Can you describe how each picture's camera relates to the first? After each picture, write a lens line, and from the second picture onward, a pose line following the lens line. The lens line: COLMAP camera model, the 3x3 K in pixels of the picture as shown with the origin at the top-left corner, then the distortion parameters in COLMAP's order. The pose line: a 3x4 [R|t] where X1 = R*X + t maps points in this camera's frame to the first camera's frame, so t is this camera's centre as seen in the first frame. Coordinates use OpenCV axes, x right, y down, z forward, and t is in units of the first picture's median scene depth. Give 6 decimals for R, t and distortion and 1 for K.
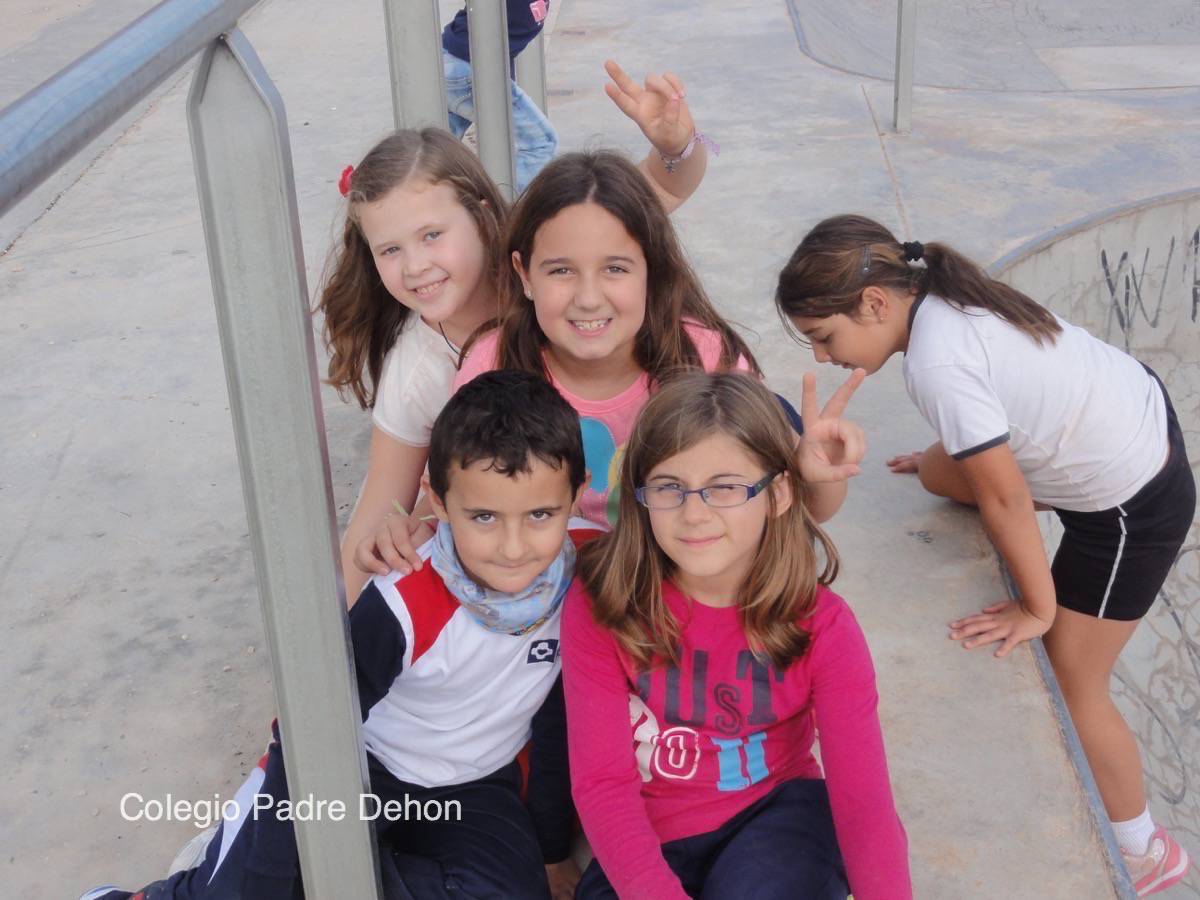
lens RADIAL K [[1642.3, 0, 608.4], [0, 1642.3, 448.8], [0, 0, 1]] dist [-0.011521, 0.003286]
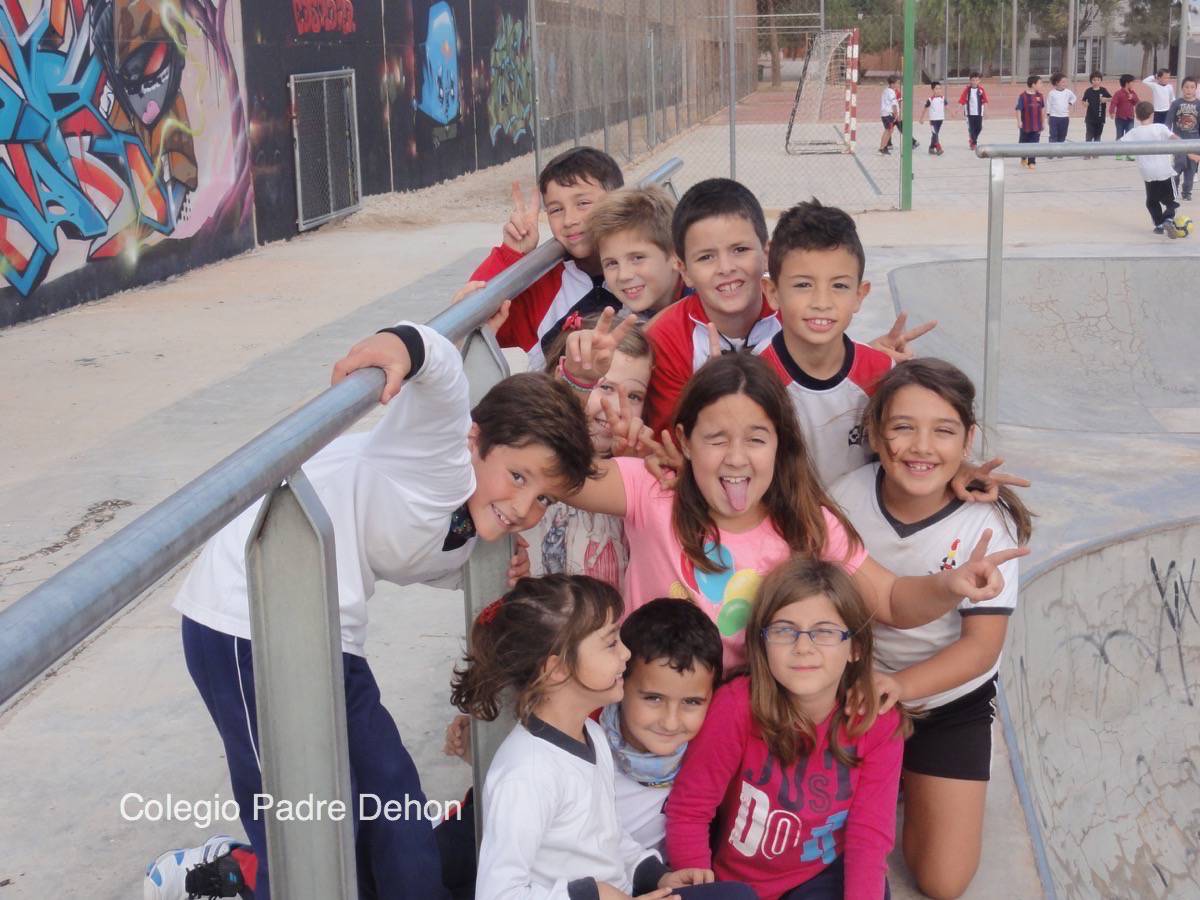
lens RADIAL K [[1707.3, 0, 600.0], [0, 1707.3, 450.0], [0, 0, 1]] dist [0.008738, -0.004699]
pose [[0.994931, 0.033474, -0.094822, 0.021676], [-0.053025, 0.975857, -0.211877, 0.081262], [0.085441, 0.215831, 0.972685, -0.232448]]
